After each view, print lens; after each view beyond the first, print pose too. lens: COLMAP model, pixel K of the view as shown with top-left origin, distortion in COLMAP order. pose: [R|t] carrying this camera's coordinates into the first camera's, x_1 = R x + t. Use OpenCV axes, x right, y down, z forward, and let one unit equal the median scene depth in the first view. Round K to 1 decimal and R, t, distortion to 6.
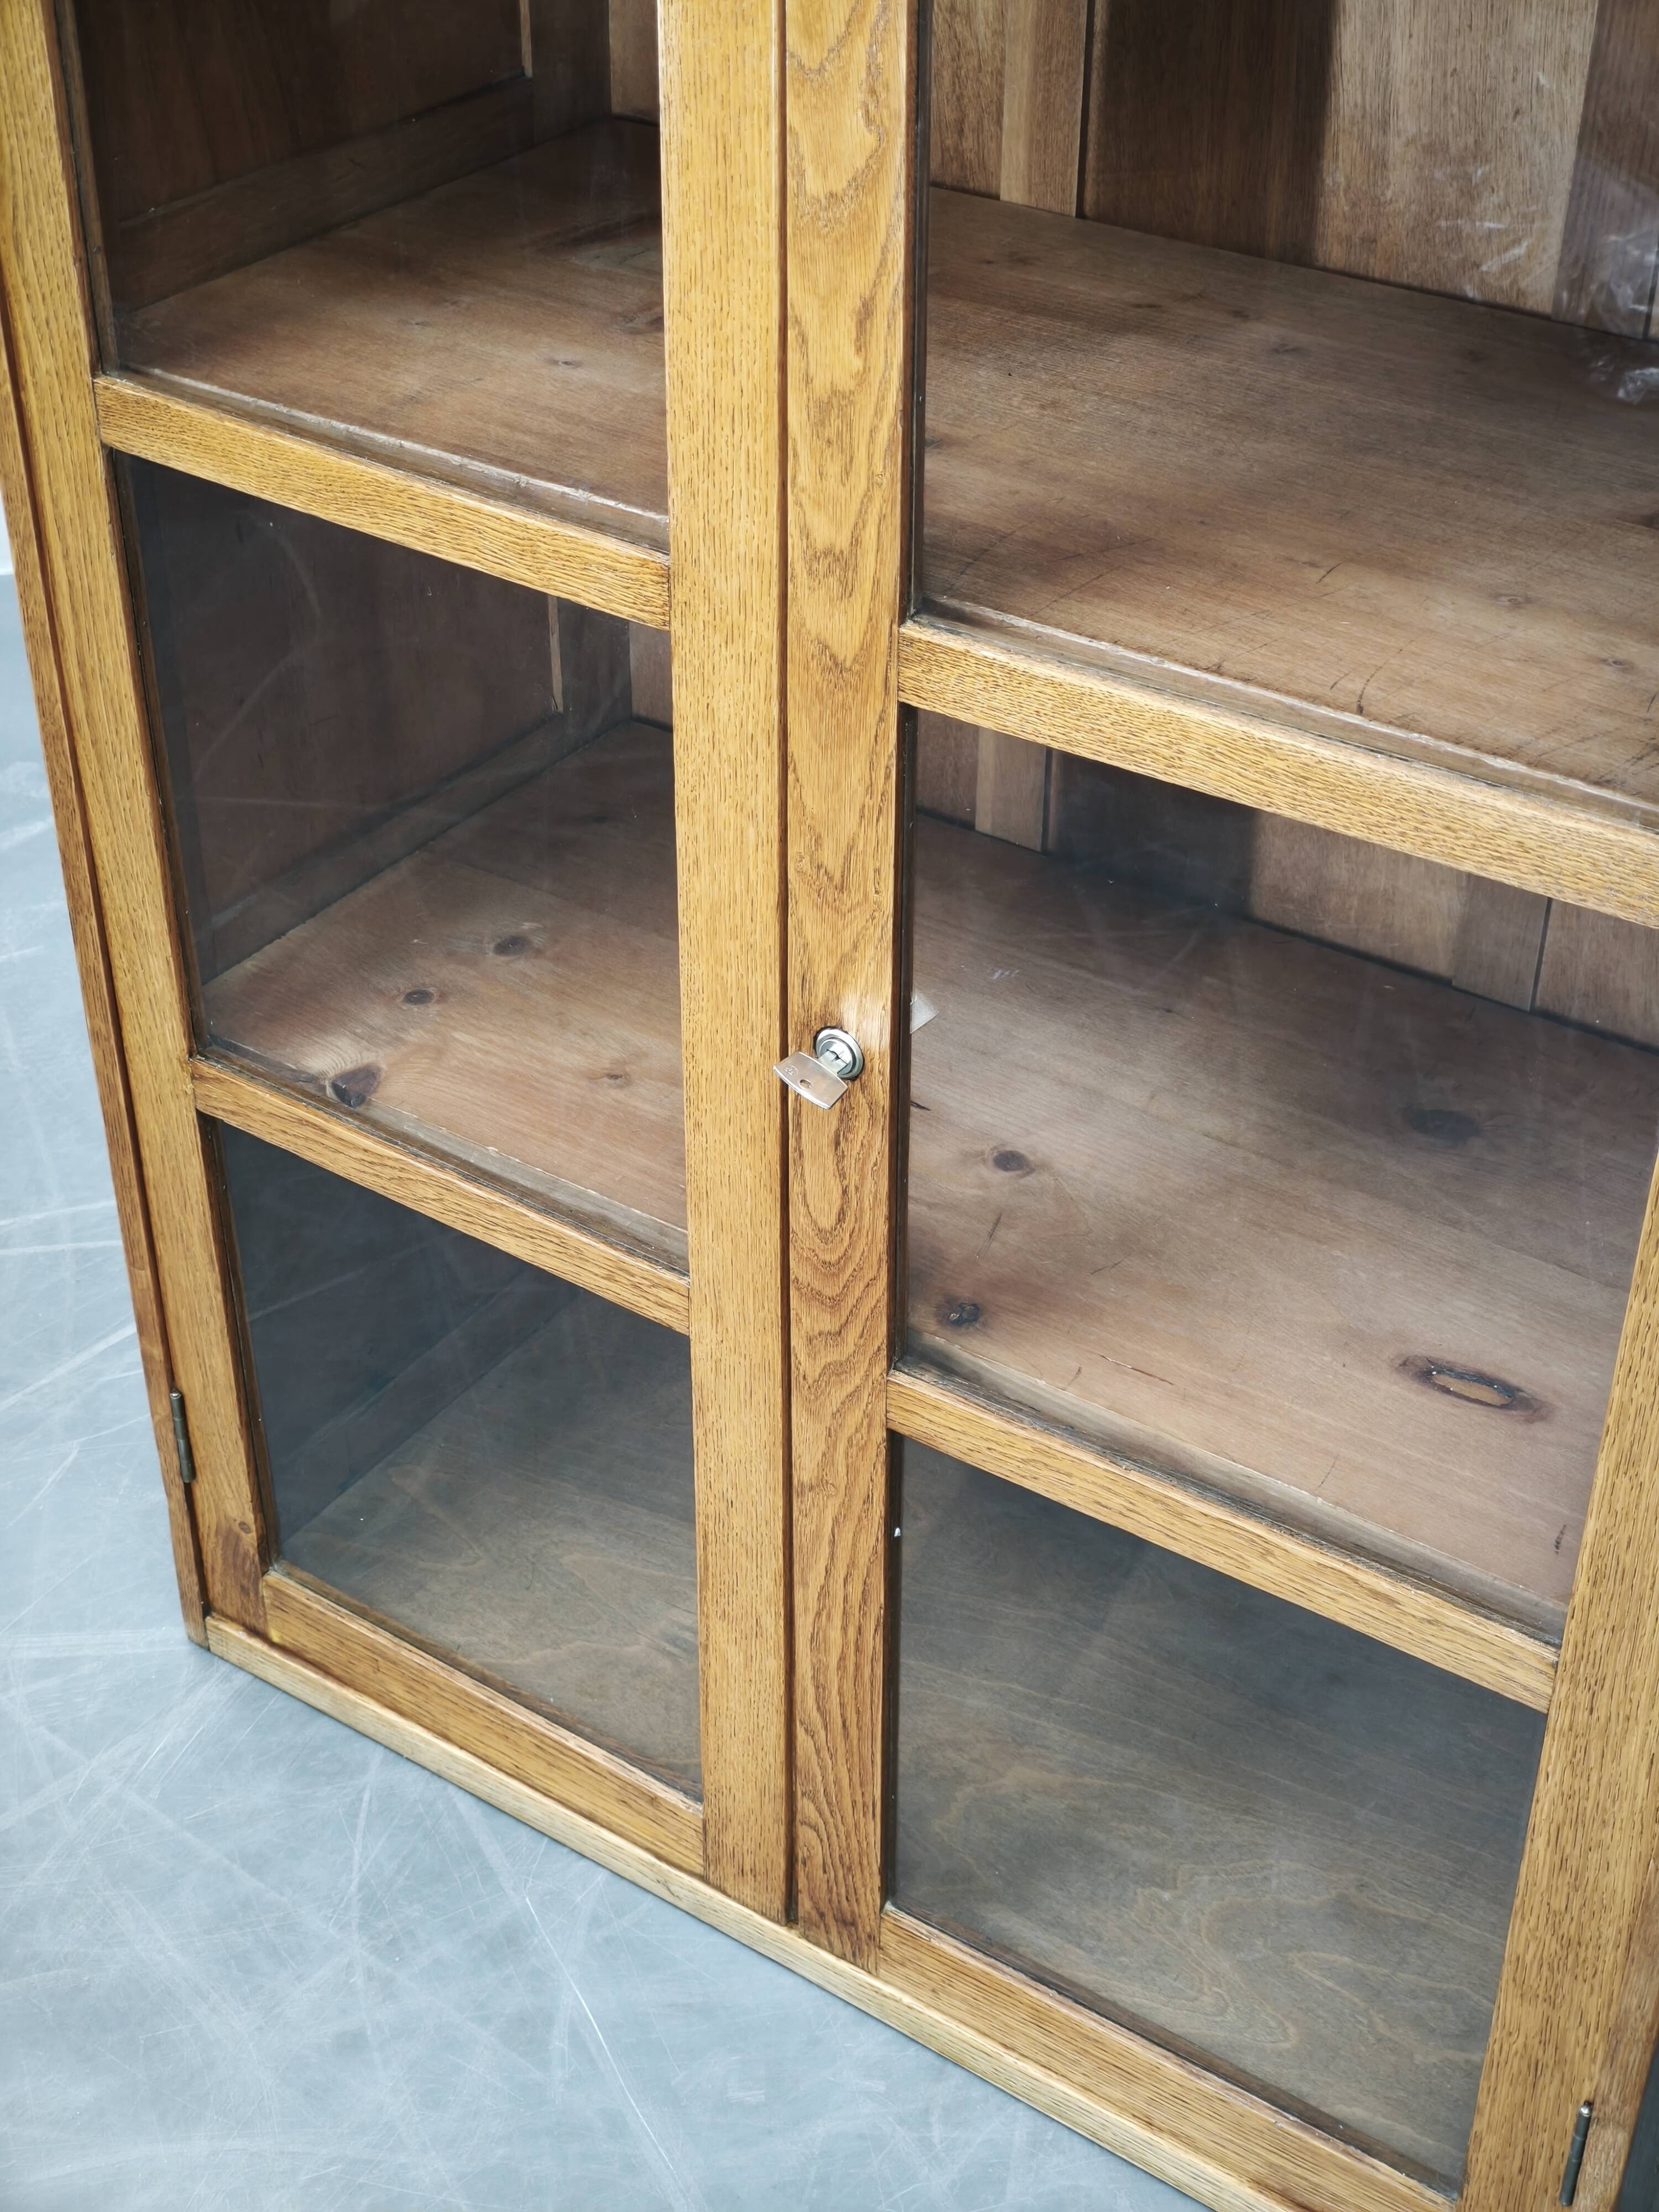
lens RADIAL K [[3021.0, 0, 829.5], [0, 3021.0, 1106.0], [0, 0, 1]] dist [0.044765, -0.018749]
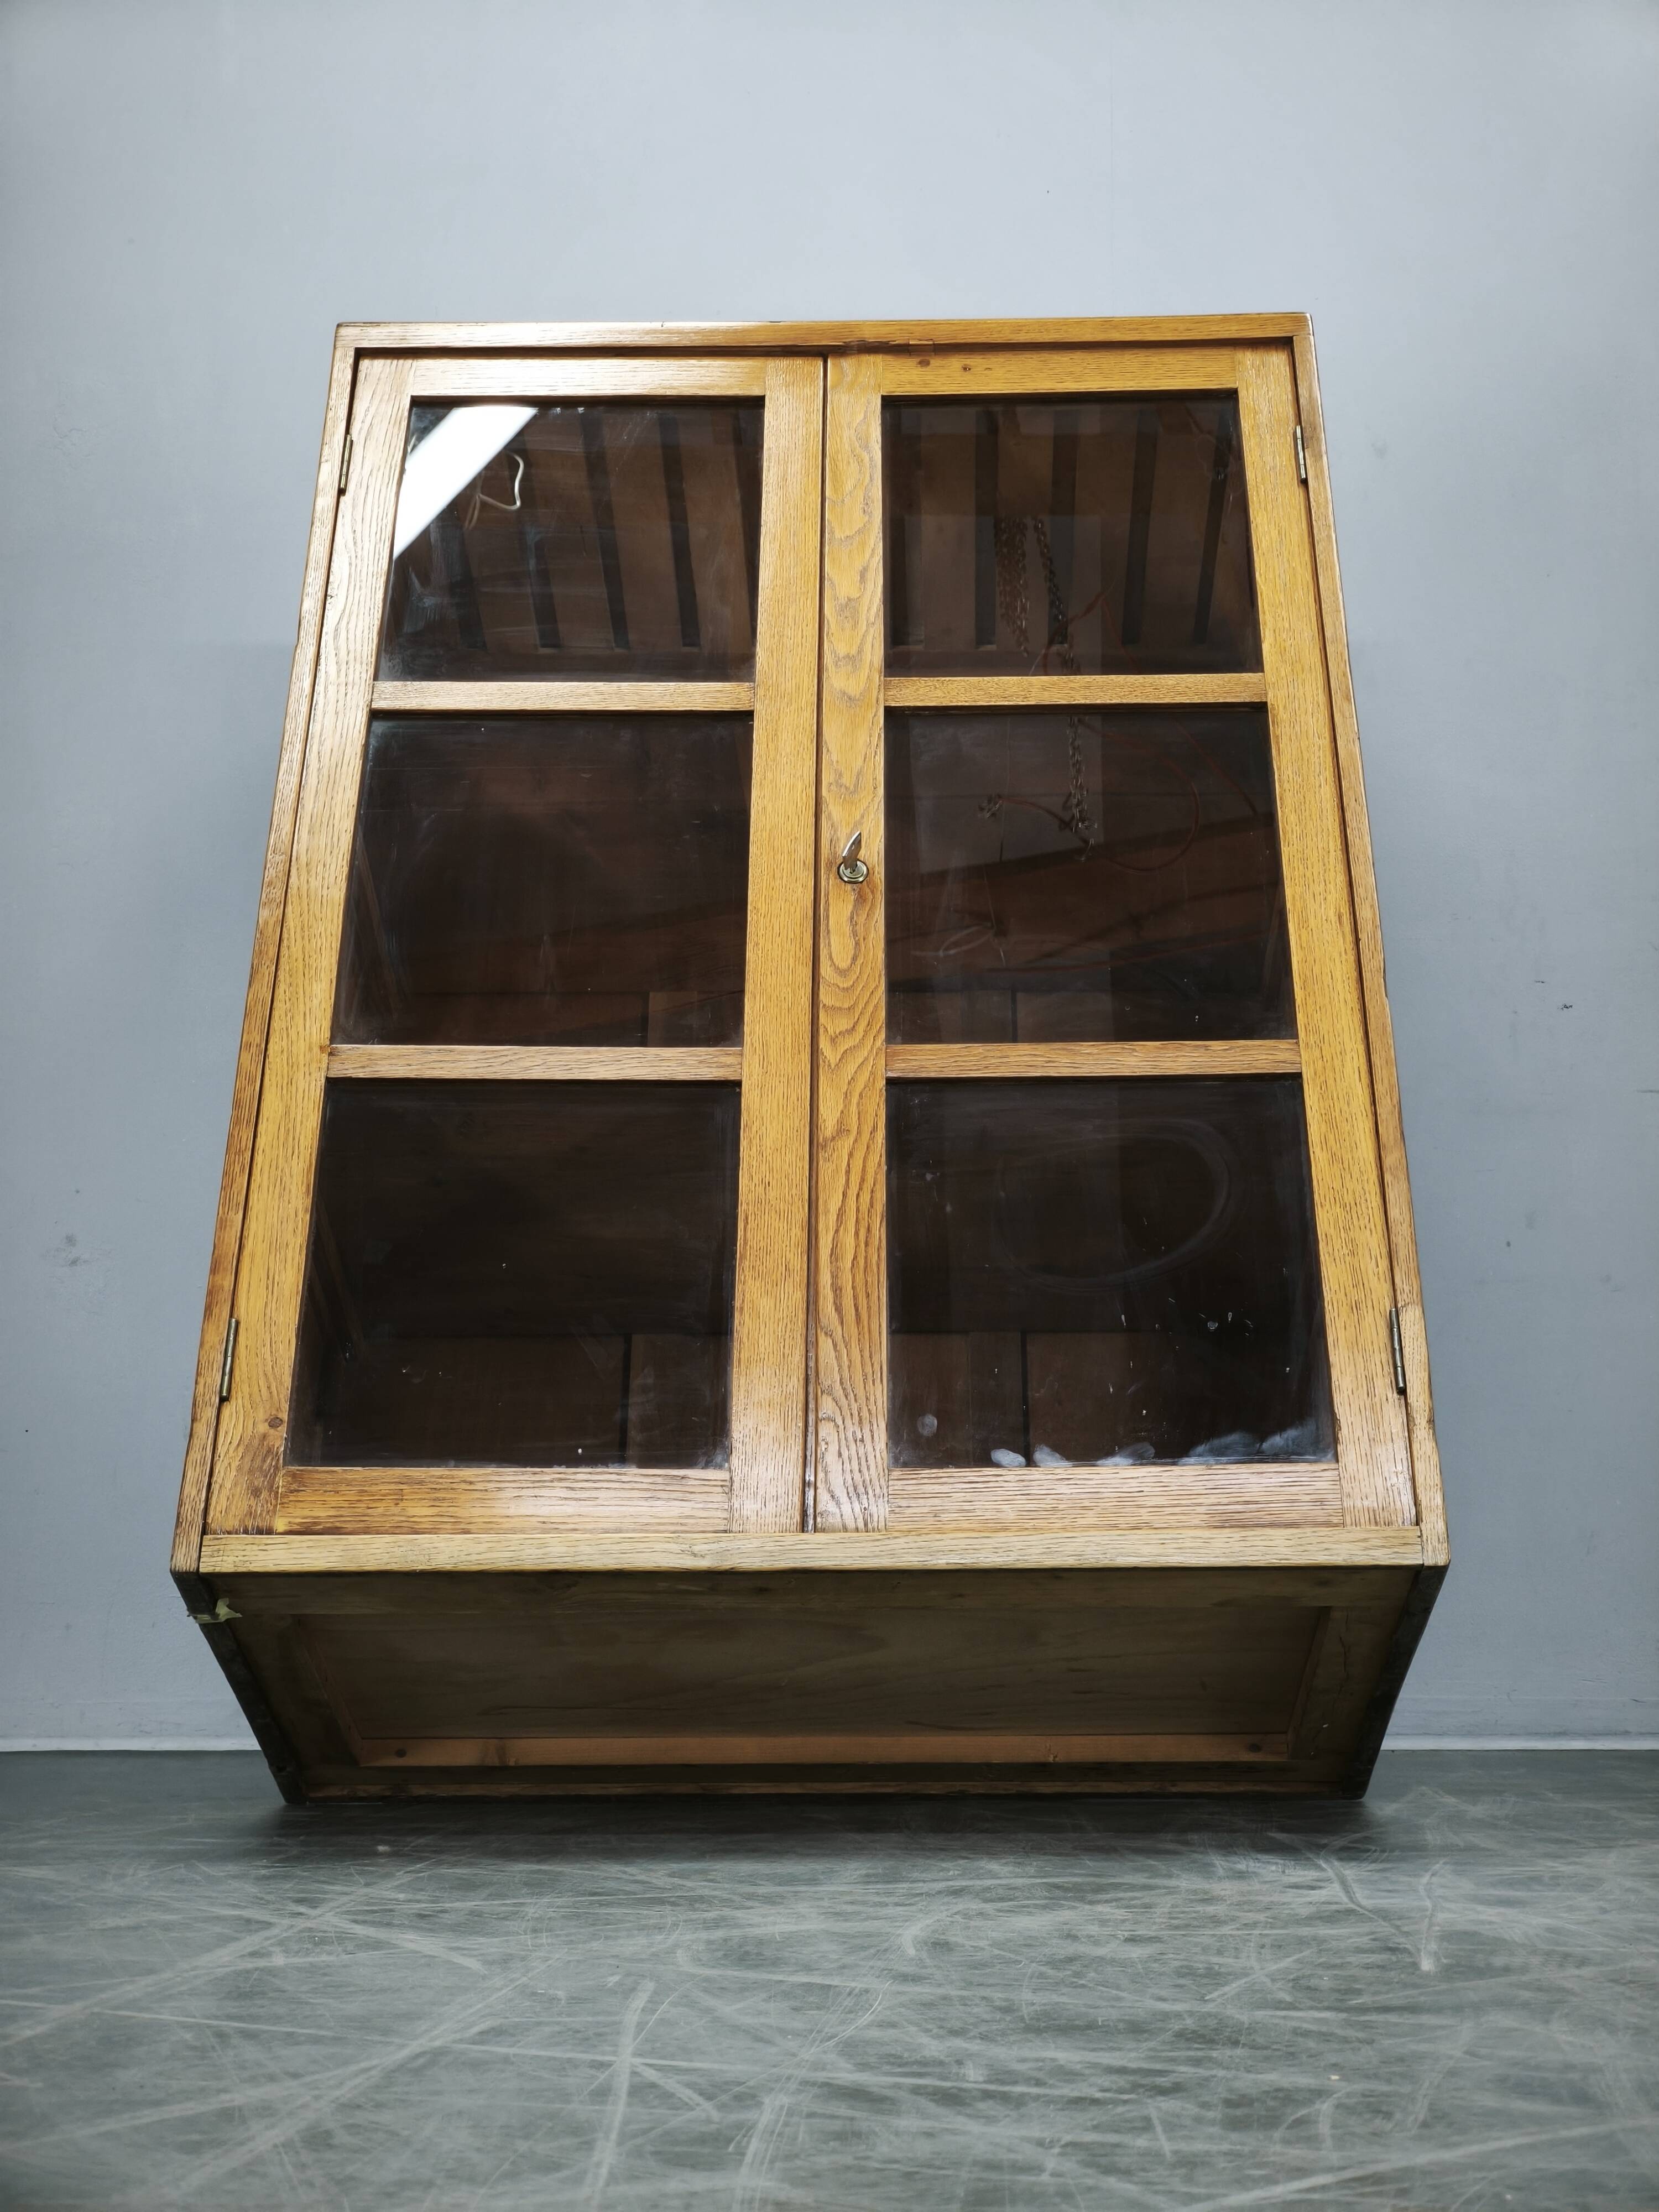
lens RADIAL K [[2977.9, 0, 824.1], [0, 2977.9, 1107.0], [0, 0, 1]] dist [0.141816, 0.025509]
pose [[0.843341, 0.292408, 0.450859, -0.738970], [0.300917, 0.438152, -0.847037, 1.479607], [-0.445225, 0.850012, 0.281521, 0.548856]]
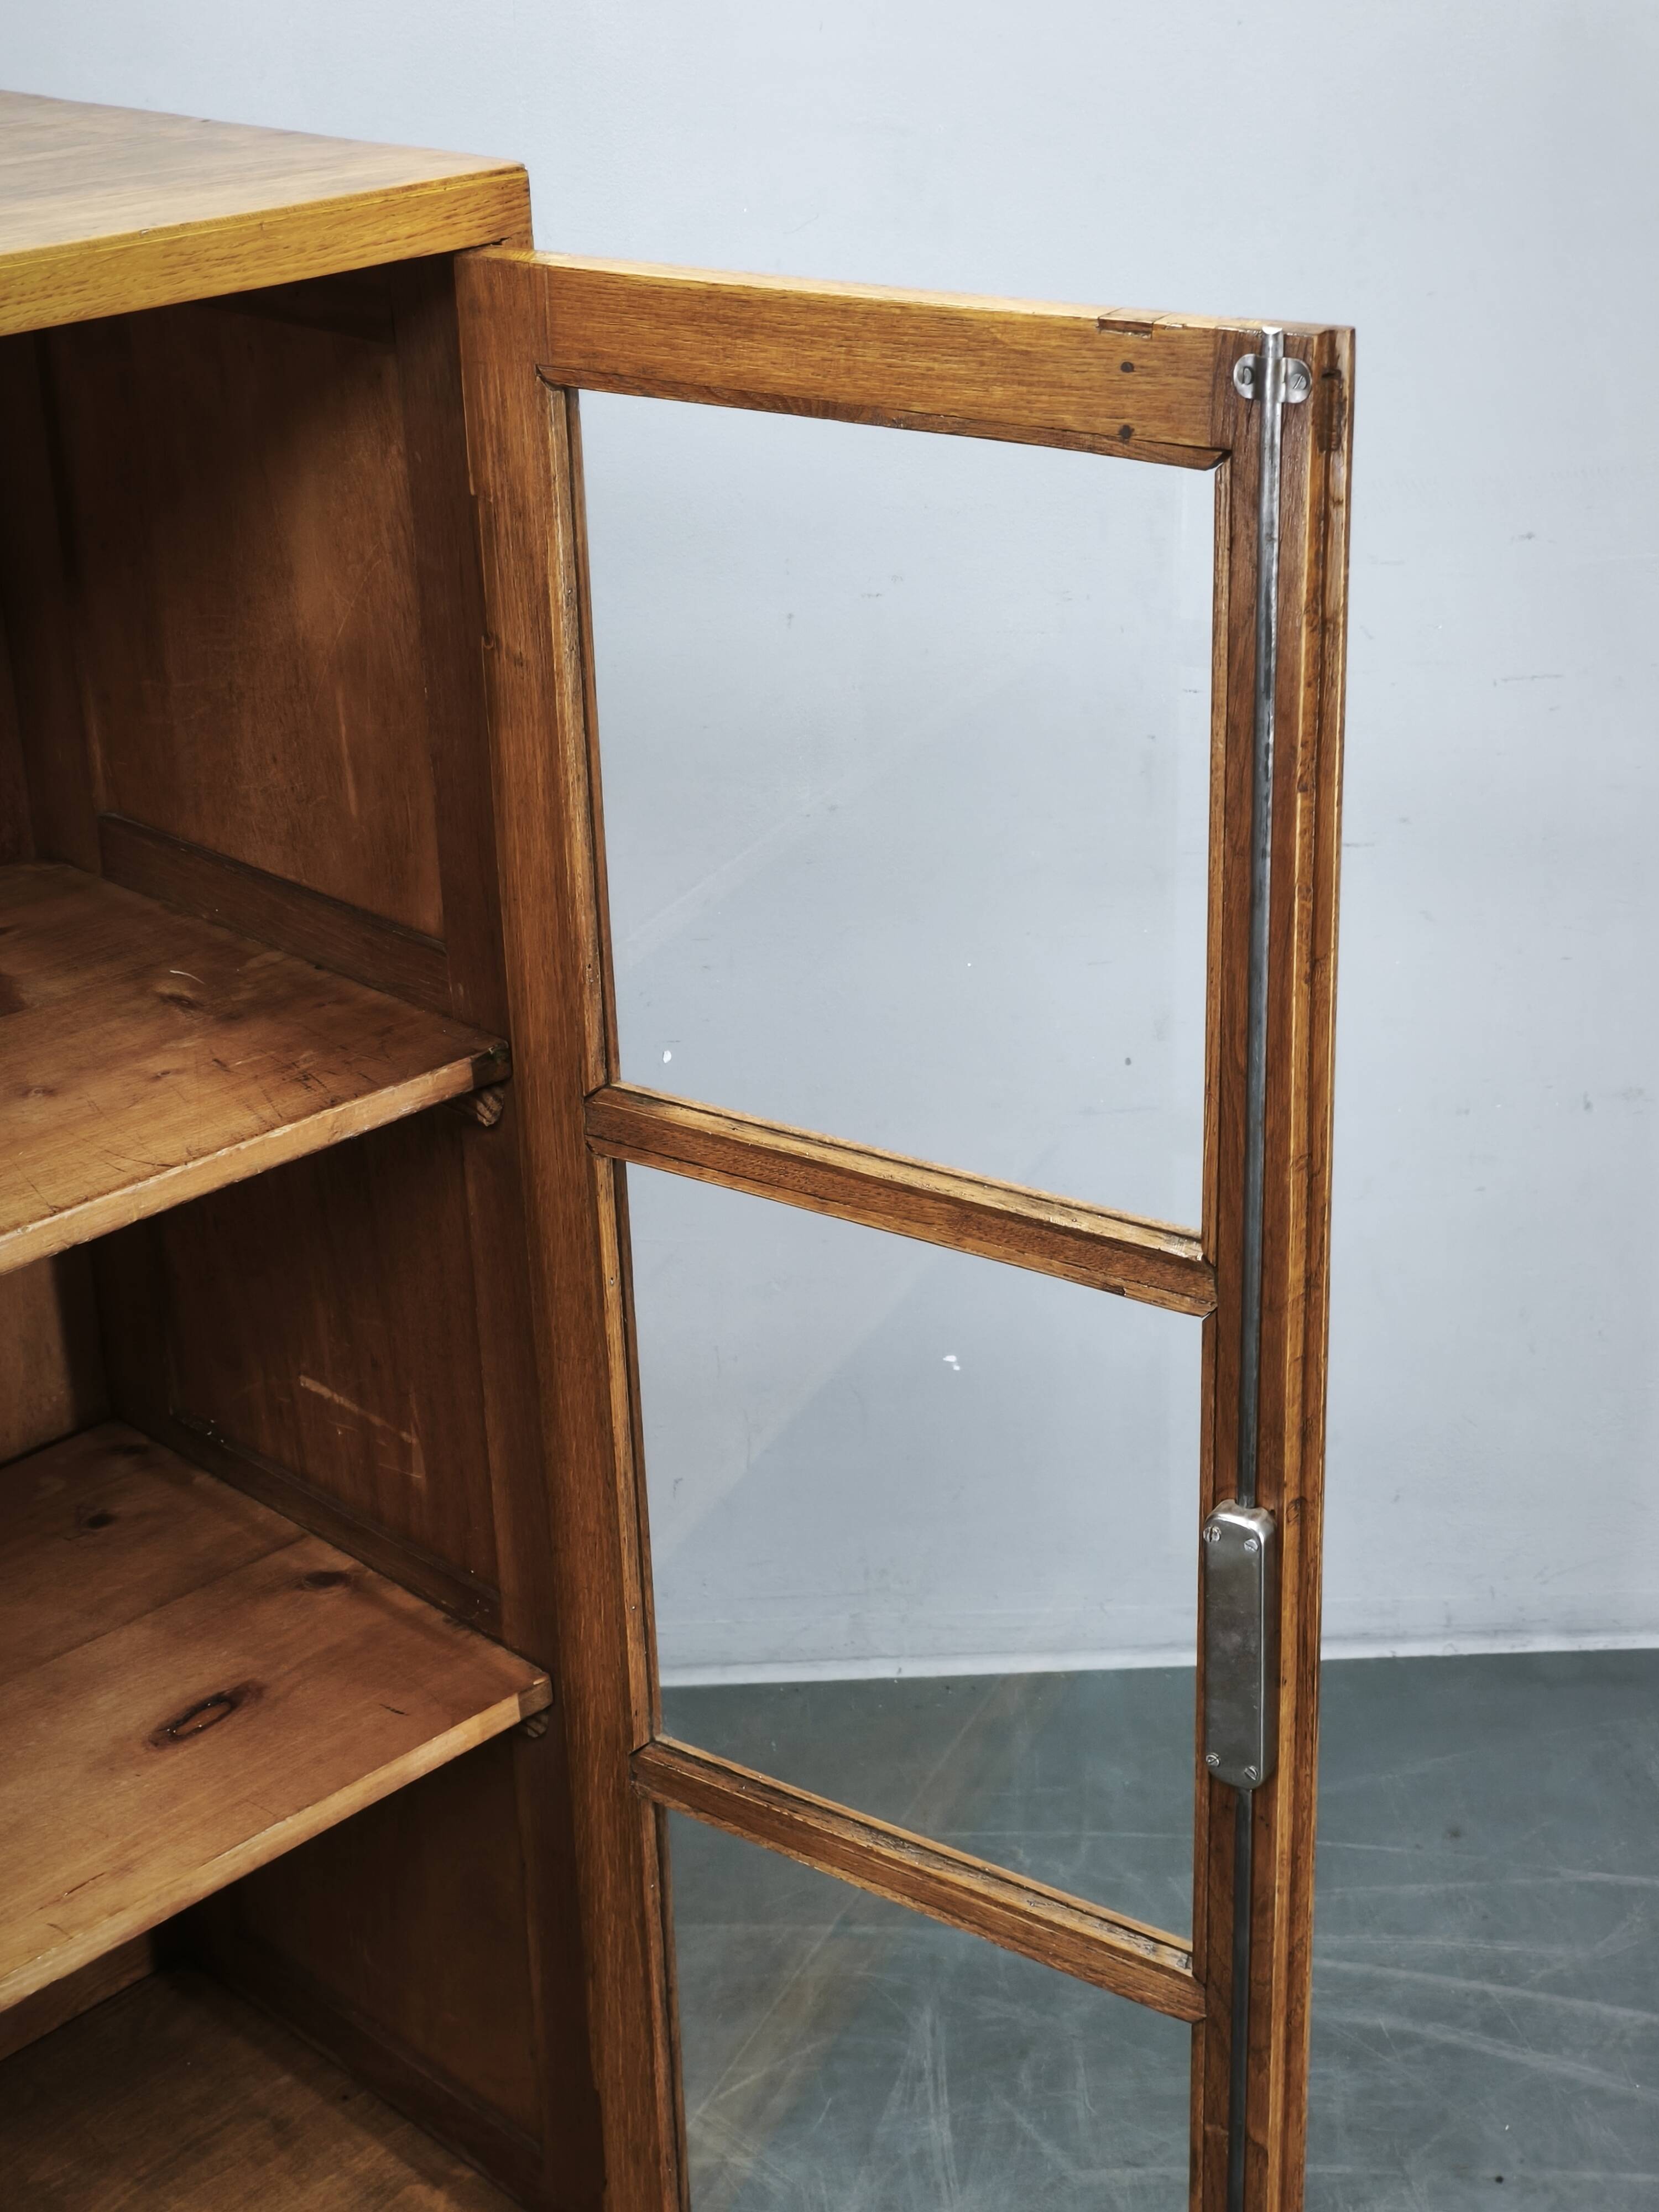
lens RADIAL K [[3312.6, 0, 780.9], [0, 3312.6, 1103.4], [0, 0, 1]] dist [0.084995, 0.056888]
pose [[0.205360, -0.409537, 0.888879, -0.767528], [0.590372, 0.776219, 0.221235, -0.237512], [-0.780569, 0.479337, 0.401184, 0.183756]]
